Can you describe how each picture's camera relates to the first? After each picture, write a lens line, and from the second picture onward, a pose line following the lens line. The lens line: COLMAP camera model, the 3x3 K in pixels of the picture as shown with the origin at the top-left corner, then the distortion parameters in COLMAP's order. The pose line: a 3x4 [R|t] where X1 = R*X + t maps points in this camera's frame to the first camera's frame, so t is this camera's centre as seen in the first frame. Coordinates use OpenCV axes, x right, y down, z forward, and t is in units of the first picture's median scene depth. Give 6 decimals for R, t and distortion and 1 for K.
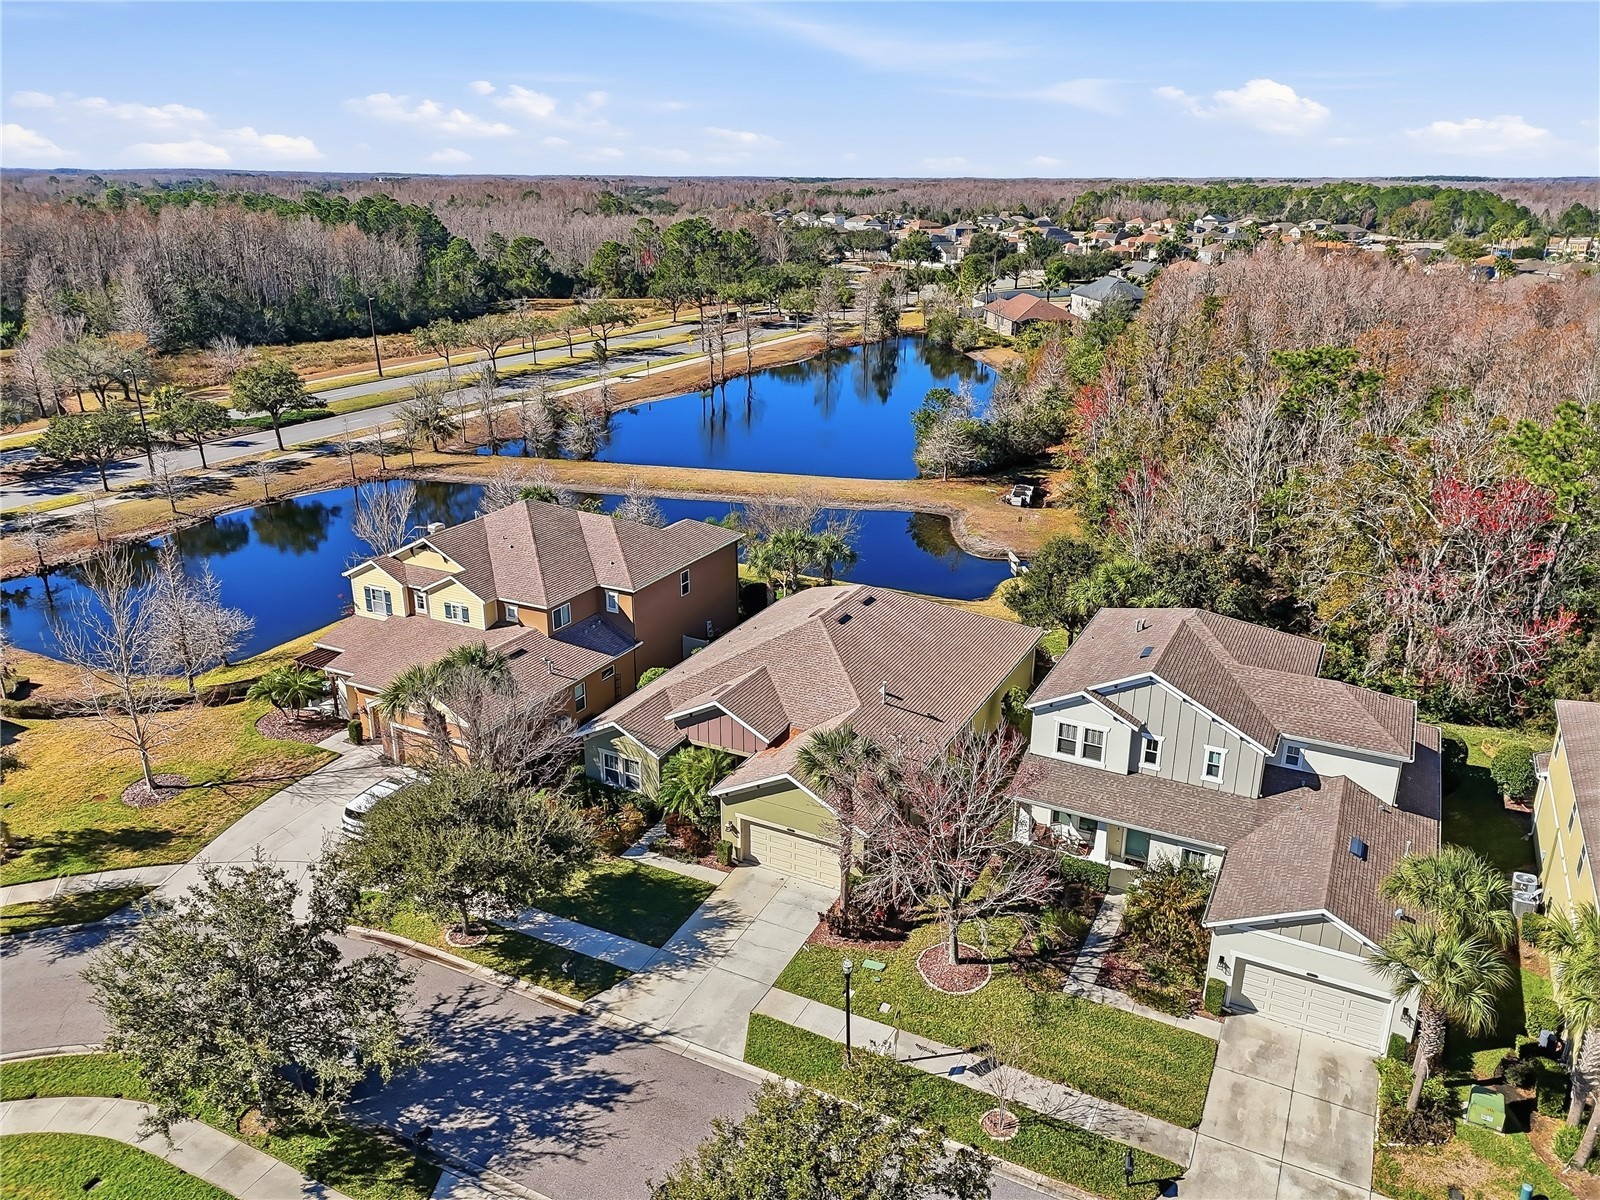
lens RADIAL K [[1173.6, 0, 798.4], [0, 1173.6, 600.1], [0, 0, 1]] dist [0.062215, -0.050880]
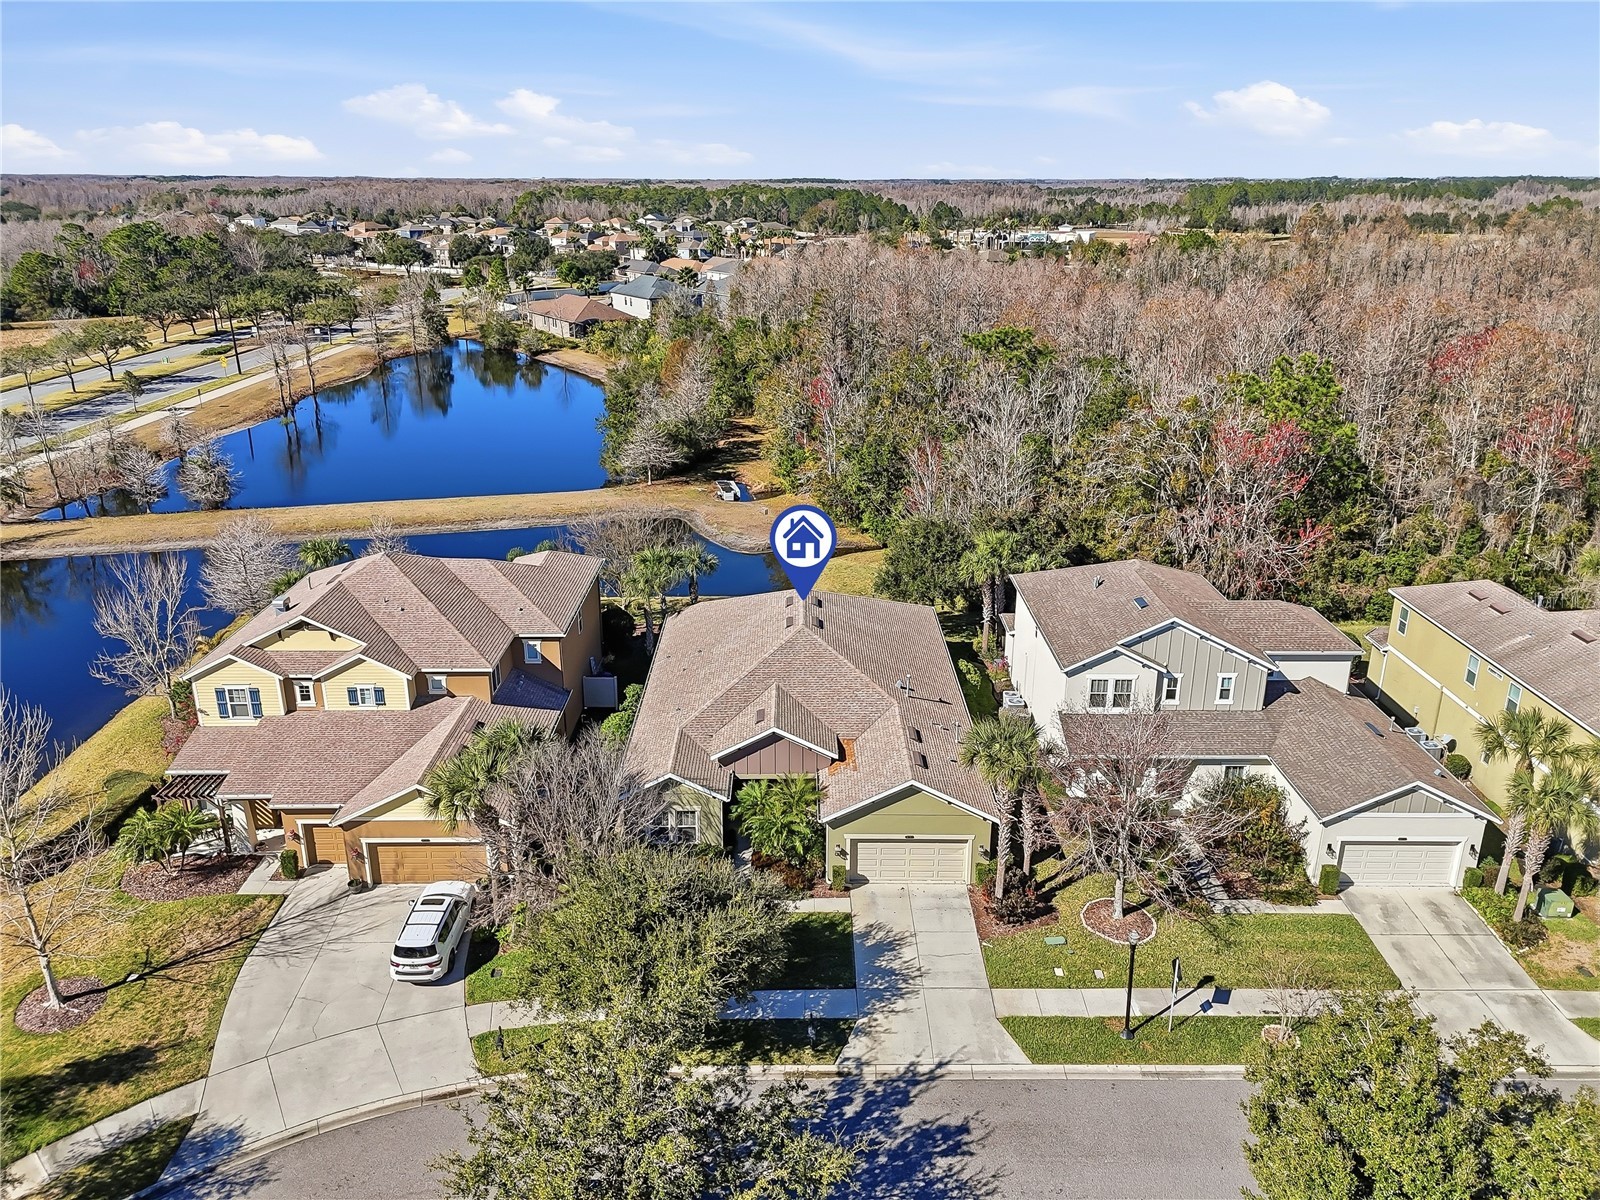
lens RADIAL K [[1173.6, 0, 800.3], [0, 1173.6, 602.6], [0, 0, 1]] dist [0.062215, -0.050880]
pose [[0.888776, -0.159002, 0.429879, -0.428826], [0.158228, 0.986678, 0.037813, -0.044346], [-0.430165, 0.034412, 0.902094, 0.127651]]
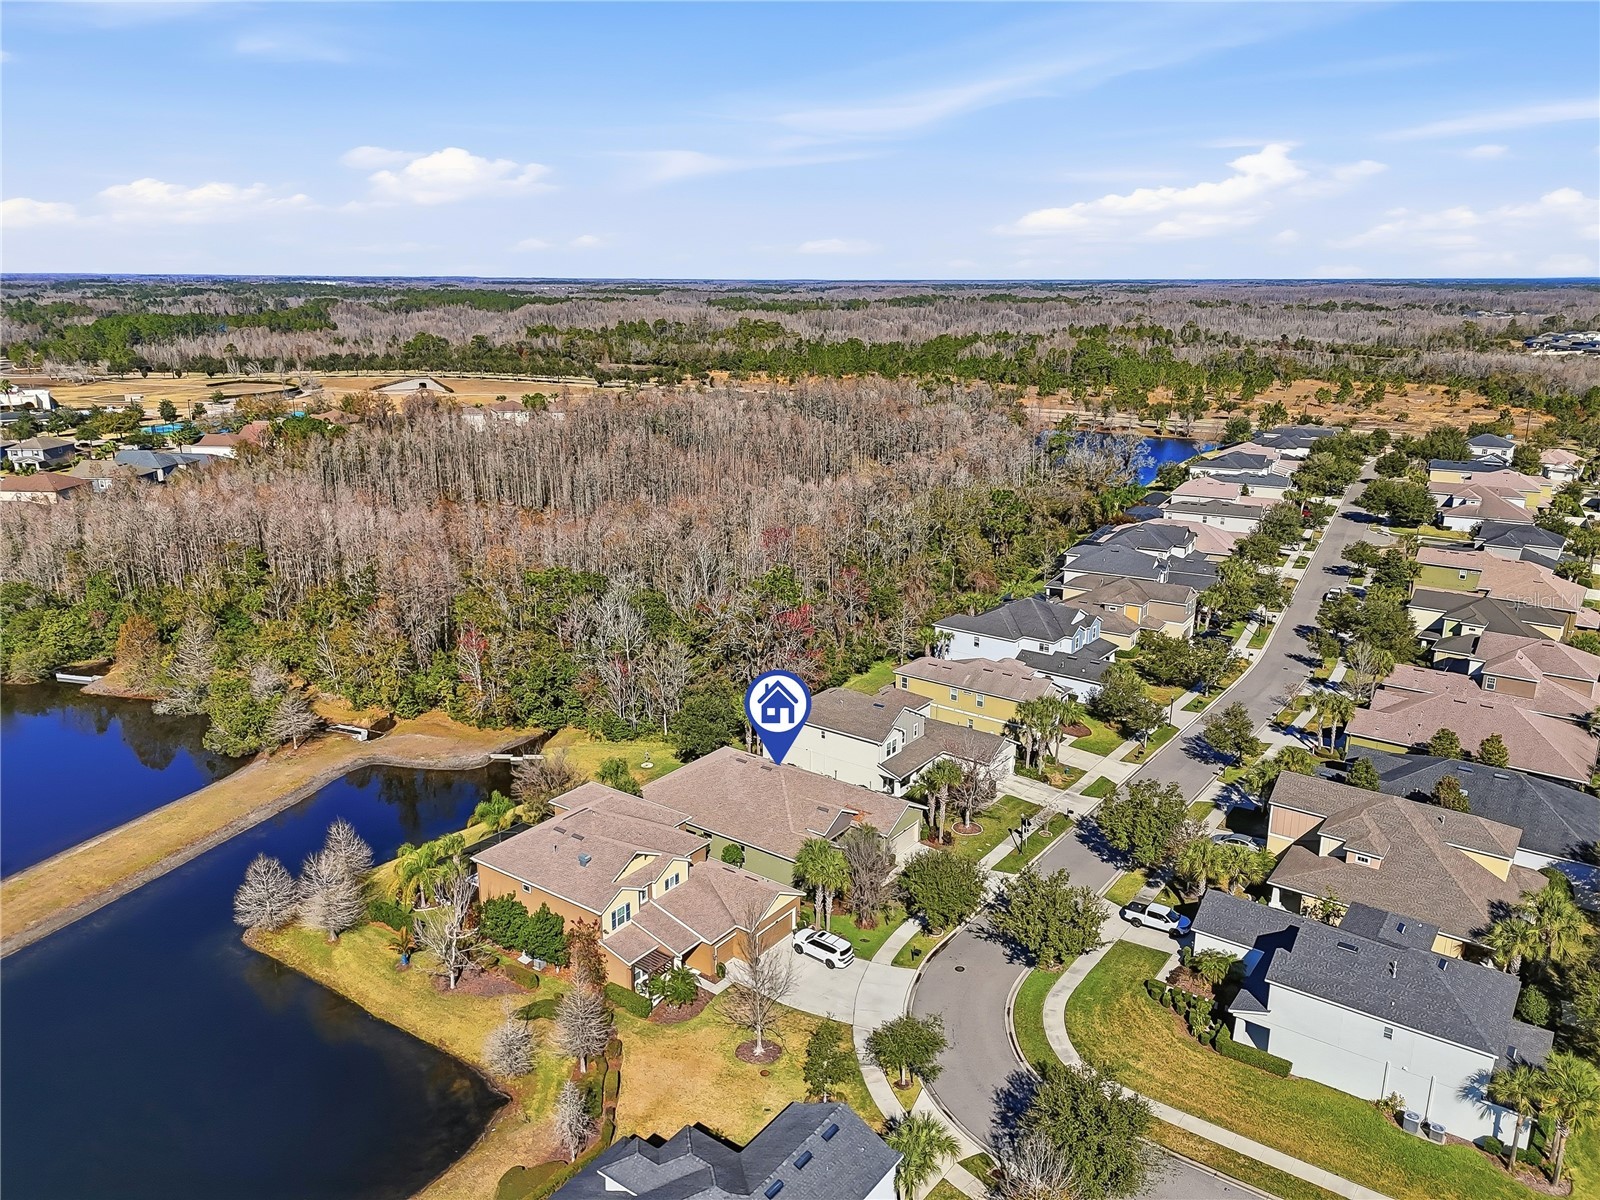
lens RADIAL K [[1173.6, 0, 797.5], [0, 1173.6, 598.1], [0, 0, 1]] dist [0.062215, -0.050880]
pose [[0.162821, -0.268172, 0.949512, -1.840777], [0.333075, 0.920800, 0.202948, -0.660676], [-0.928736, 0.283215, 0.239247, 0.467815]]
